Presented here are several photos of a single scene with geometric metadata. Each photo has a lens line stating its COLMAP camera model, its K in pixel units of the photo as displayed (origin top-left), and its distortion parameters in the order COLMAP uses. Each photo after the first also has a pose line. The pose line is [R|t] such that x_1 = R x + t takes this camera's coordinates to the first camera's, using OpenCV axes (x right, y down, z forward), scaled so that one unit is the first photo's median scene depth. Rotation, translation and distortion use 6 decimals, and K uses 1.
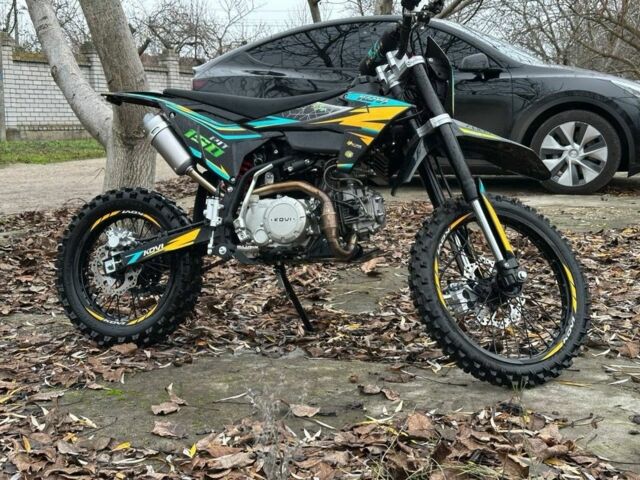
lens RADIAL K [[888.2, 0, 320.0], [0, 888.2, 240.0], [0, 0, 1]] dist [0.151629, -0.057488]
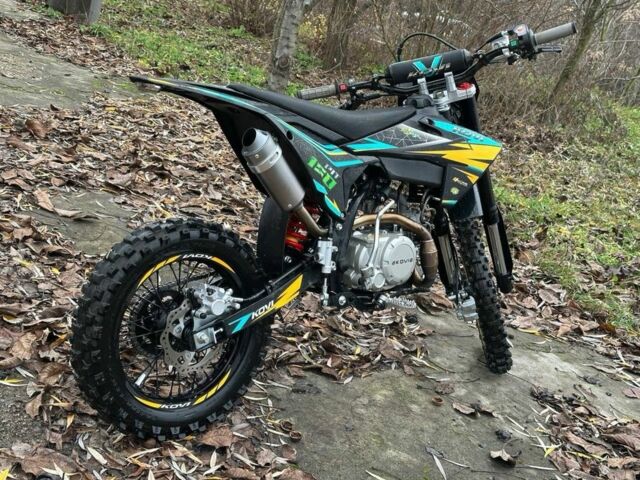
lens RADIAL K [[888.2, 0, 320.0], [0, 888.2, 240.0], [0, 0, 1]] dist [0.151629, -0.057488]
pose [[0.453670, -0.151786, 0.878148, -0.858469], [-0.116080, 0.966928, 0.227101, -0.235978], [-0.883577, -0.204965, 0.421047, 0.659512]]
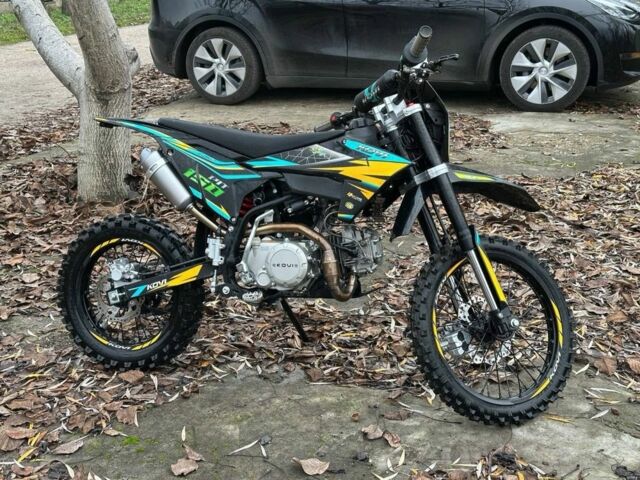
lens RADIAL K [[888.2, 0, 320.0], [0, 888.2, 240.0], [0, 0, 1]] dist [0.151629, -0.057488]
pose [[0.998715, -0.018893, 0.047017, -0.047264], [0.011008, 0.986626, 0.162630, -0.210552], [-0.049461, -0.161903, 0.985566, -0.015786]]
